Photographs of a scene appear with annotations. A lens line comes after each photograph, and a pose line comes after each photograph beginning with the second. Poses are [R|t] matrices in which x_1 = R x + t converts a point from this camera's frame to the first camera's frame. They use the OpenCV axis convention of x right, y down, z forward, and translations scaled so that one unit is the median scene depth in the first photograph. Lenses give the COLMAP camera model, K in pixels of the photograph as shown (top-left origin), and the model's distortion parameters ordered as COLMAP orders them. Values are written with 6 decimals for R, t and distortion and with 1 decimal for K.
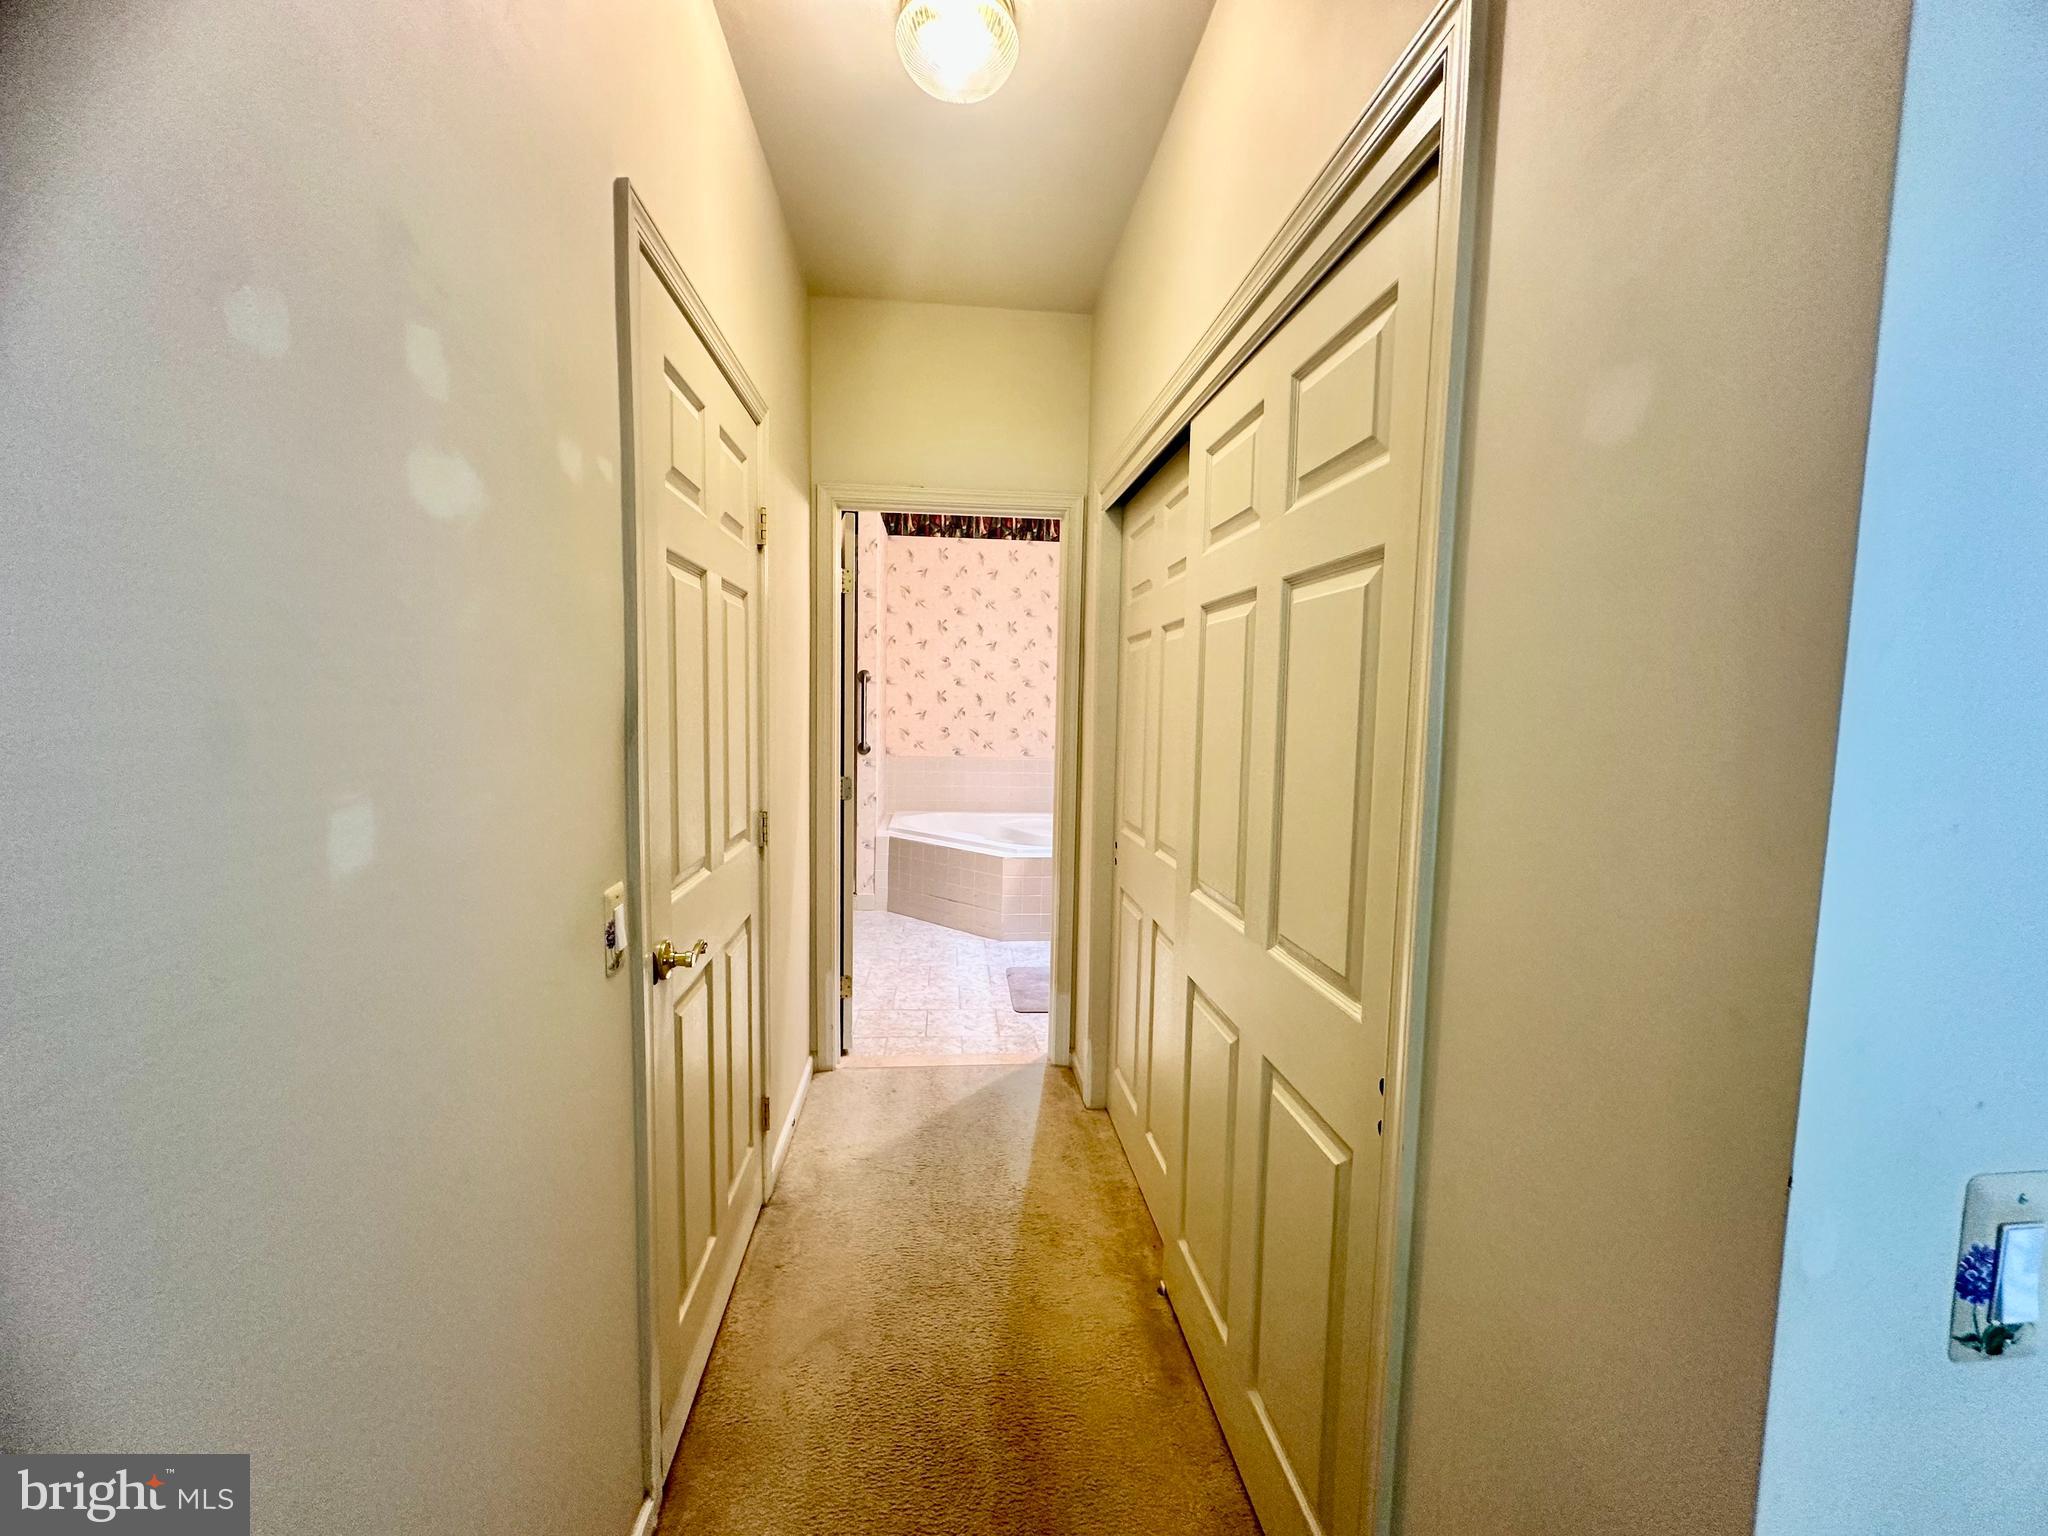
lens RADIAL K [[820.7, 0, 1024.0], [0, 820.7, 768.0], [0, 0, 1]] dist [-0.001412, -0.000162]
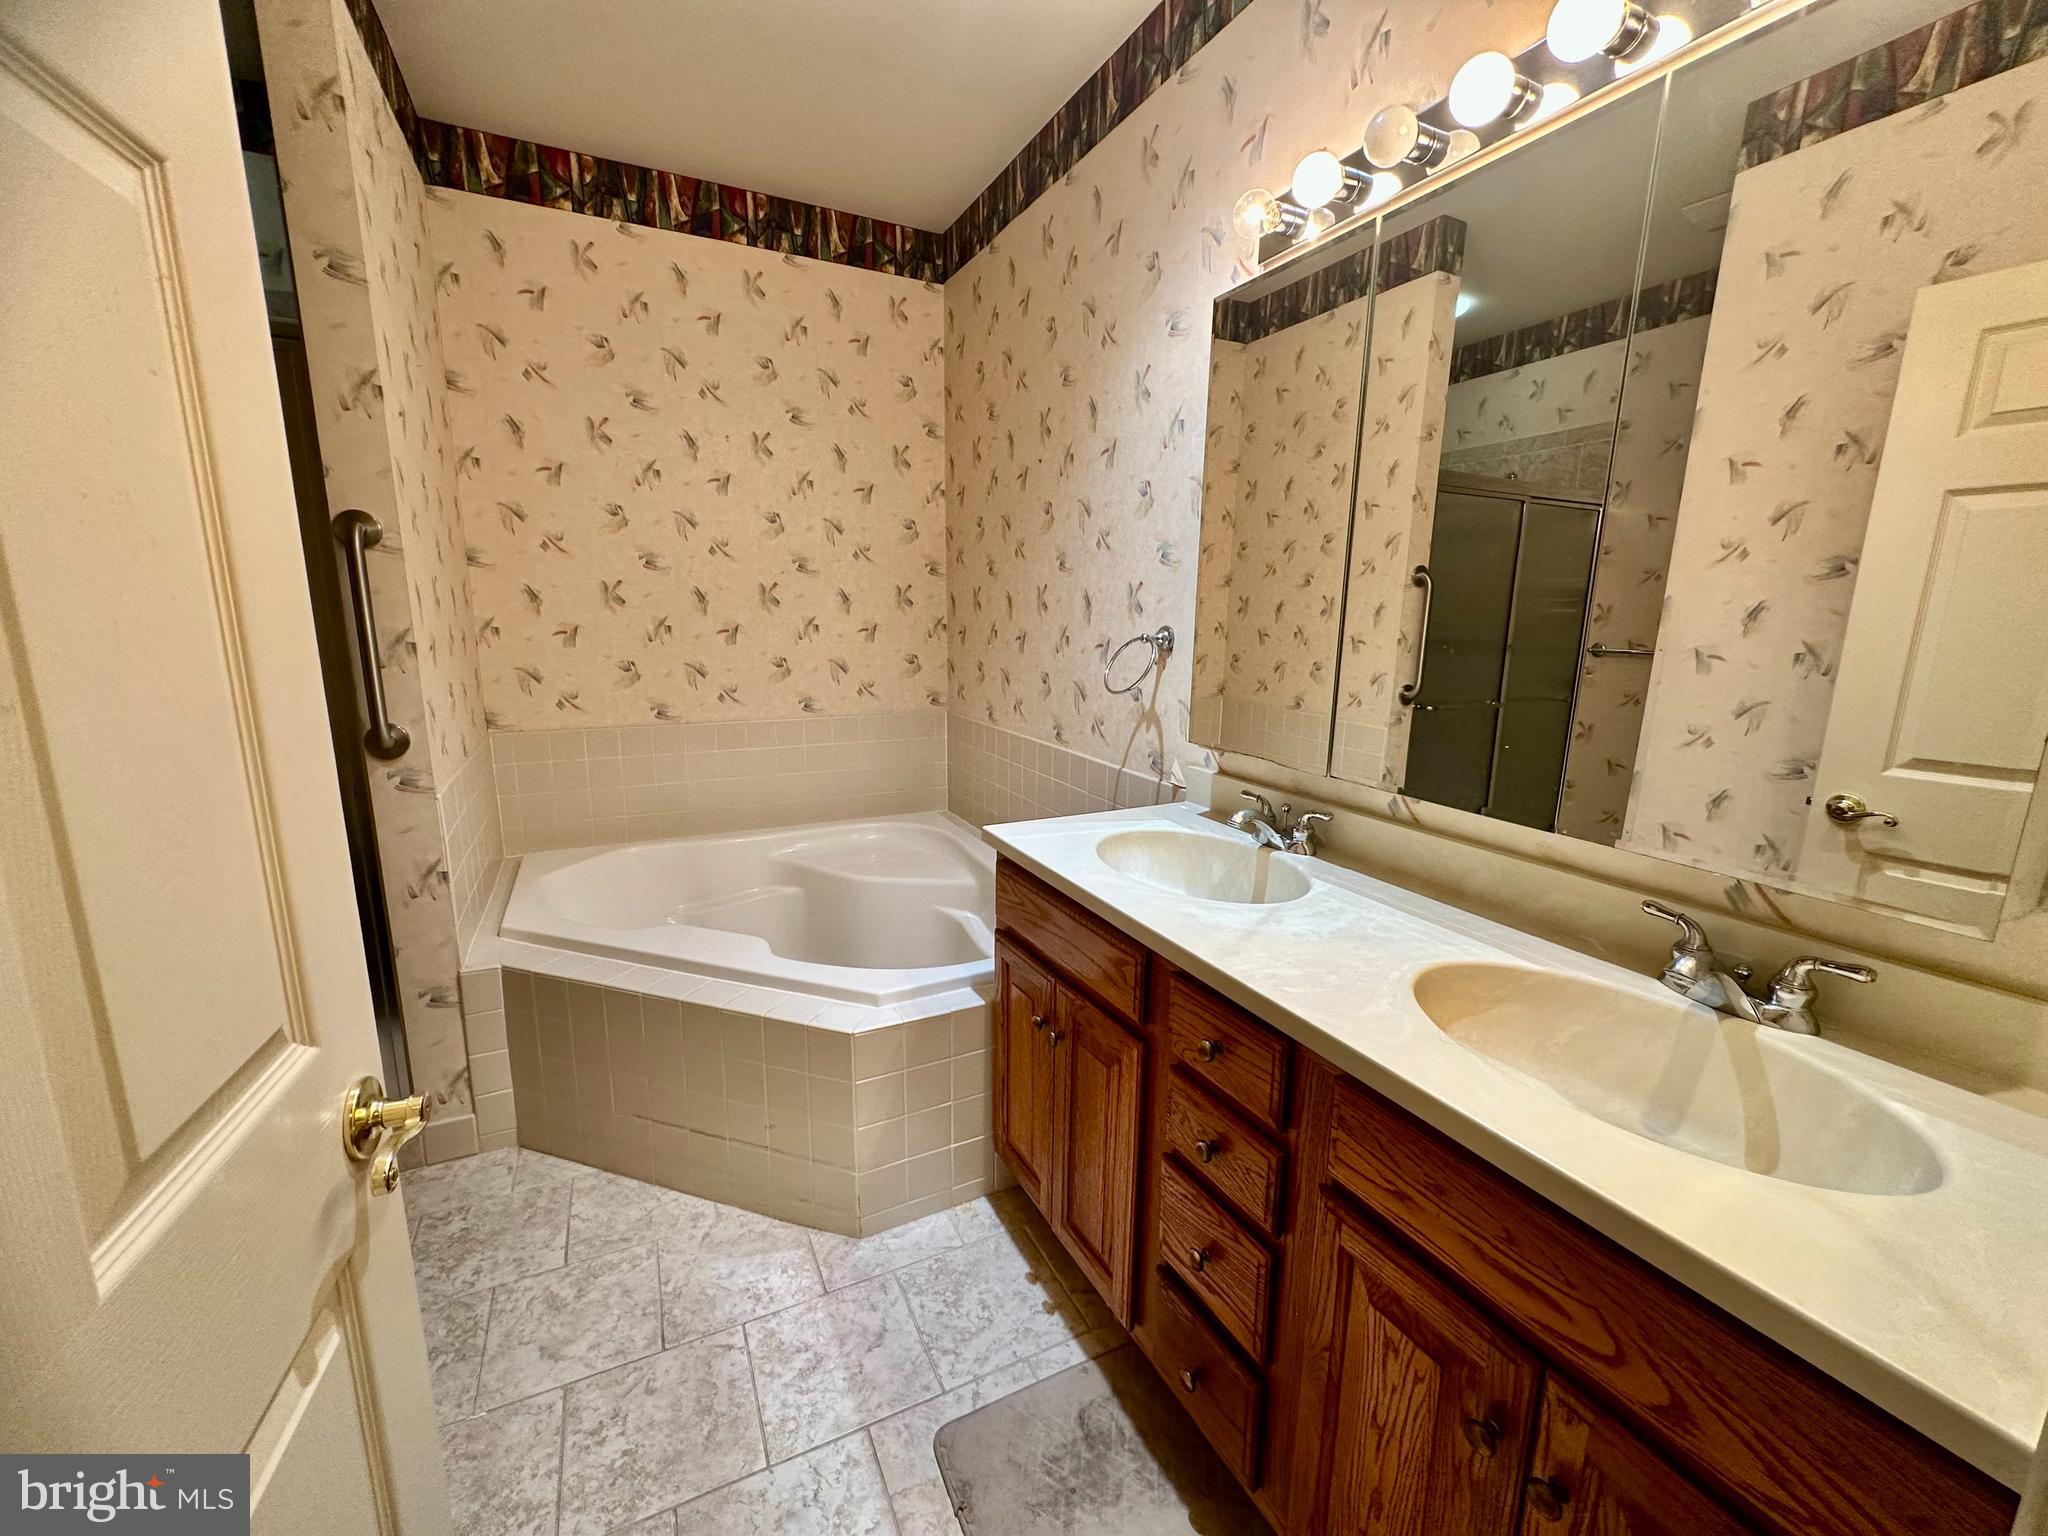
lens RADIAL K [[820.7, 0, 1024.0], [0, 820.7, 768.0], [0, 0, 1]] dist [-0.001412, -0.000162]
pose [[0.933925, -0.081462, 0.348064, -0.063094], [0.041230, 0.991737, 0.121481, -0.043577], [-0.355084, -0.099103, 0.929566, 0.571256]]
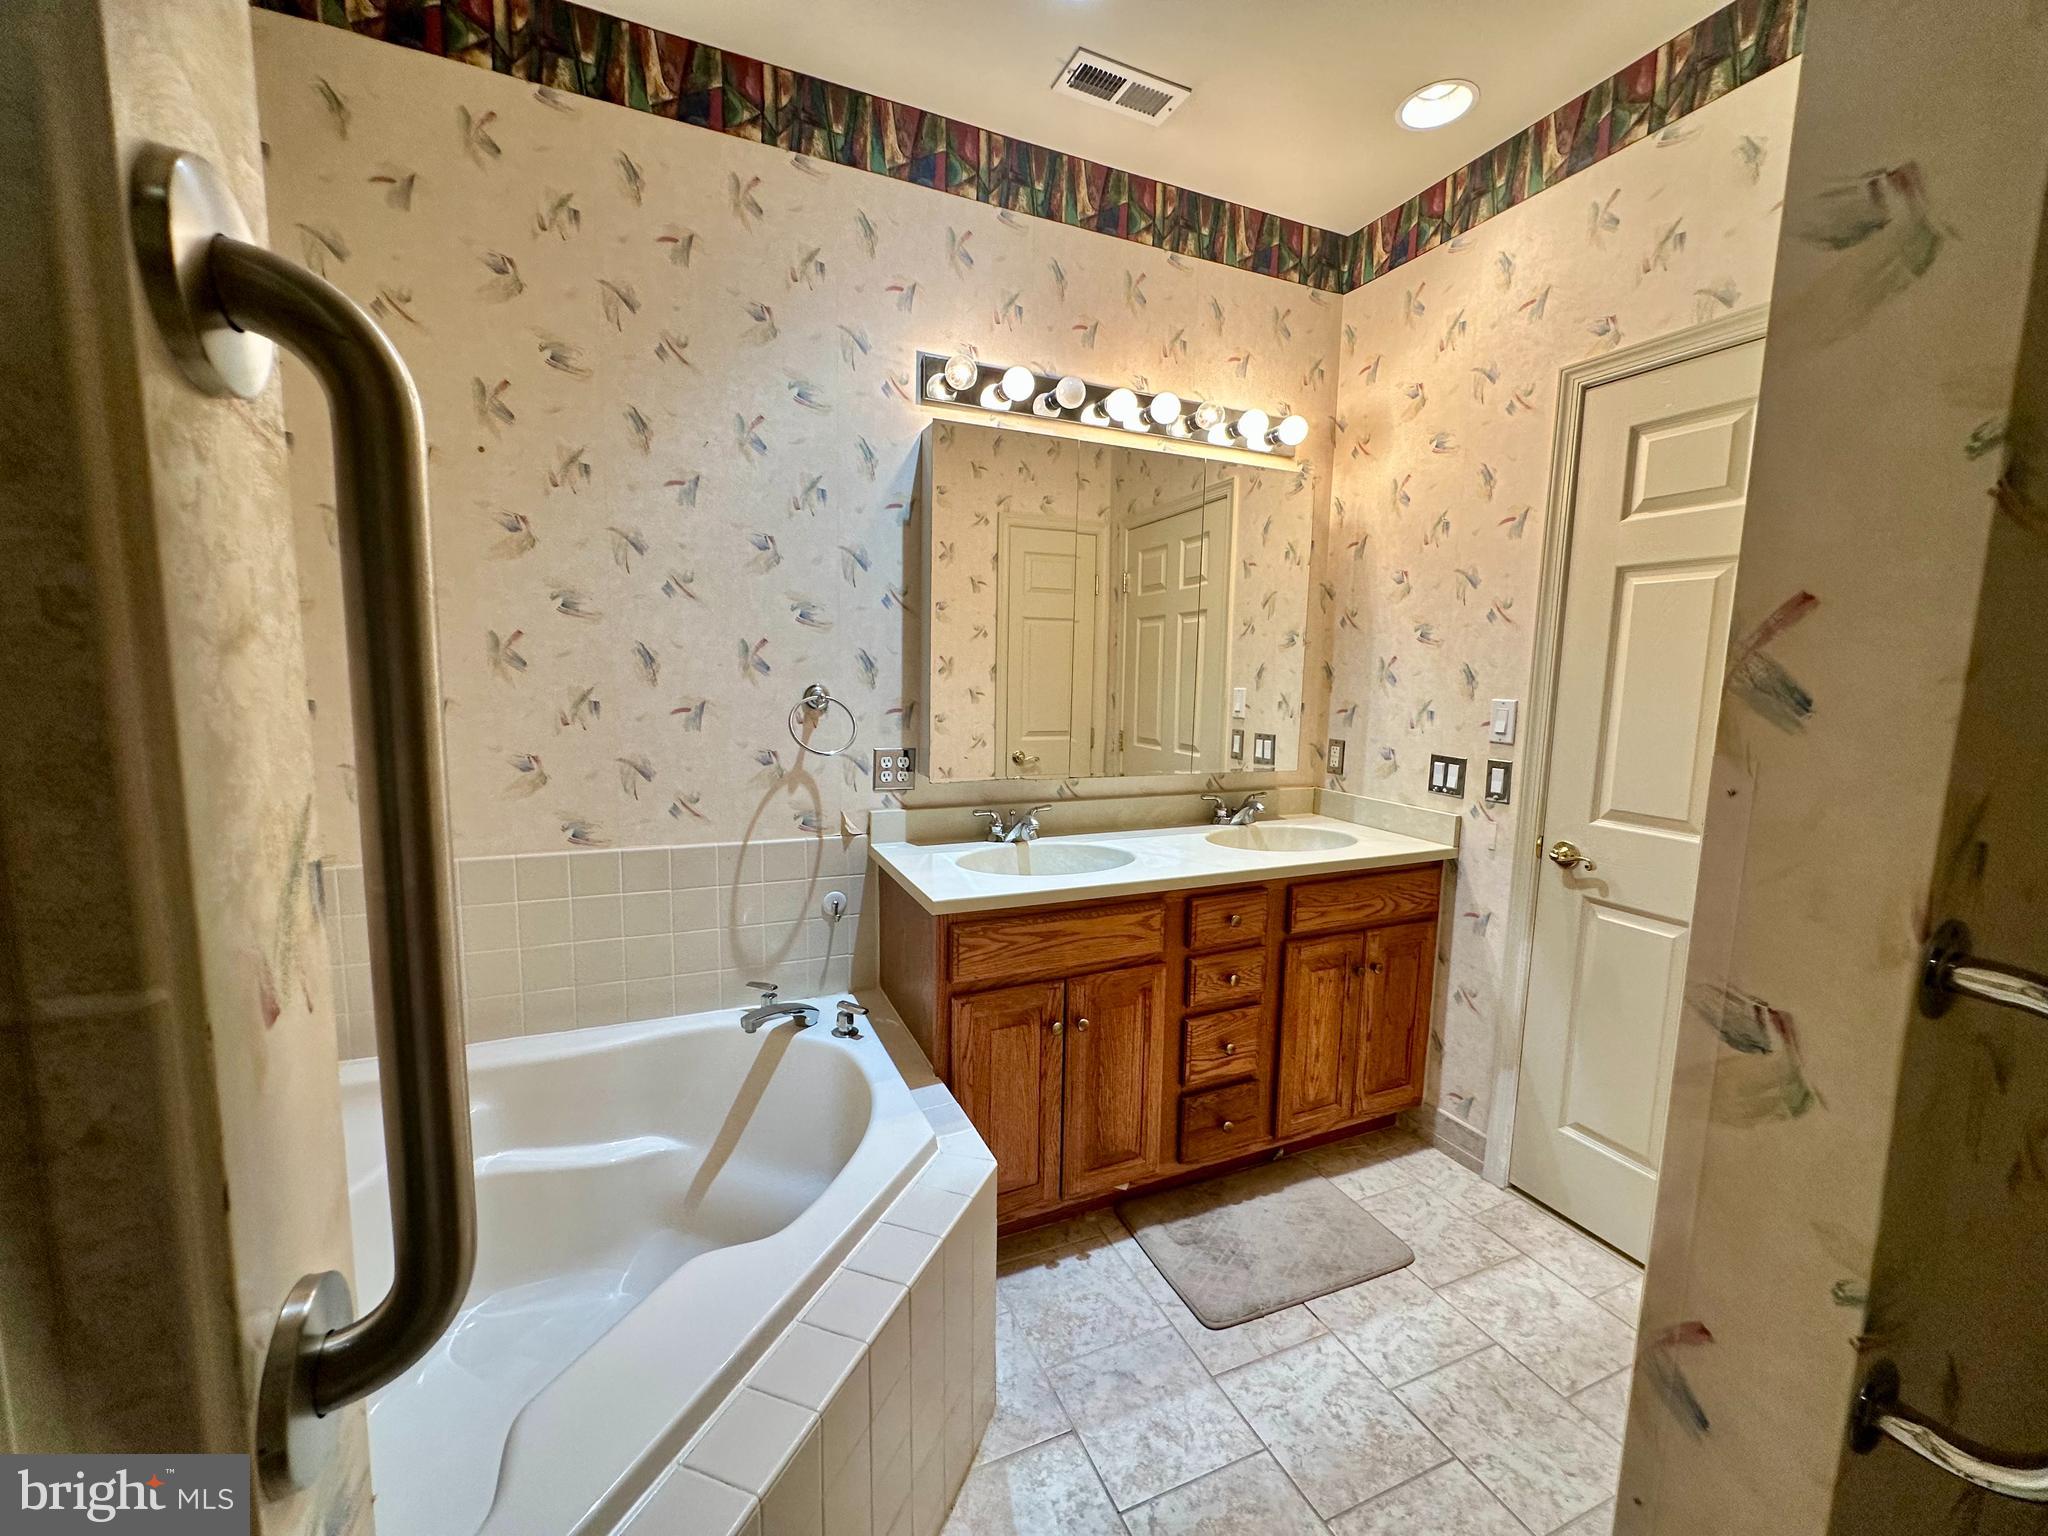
lens RADIAL K [[826.0, 0, 1020.0], [0, 826.0, 765.9], [0, 0, 1]] dist [0.001527, 0.000181]
pose [[-0.305888, -0.145396, 0.940900, -0.269055], [0.056139, 0.983796, 0.170276, -0.084128], [-0.950411, 0.104907, -0.292769, 0.944828]]
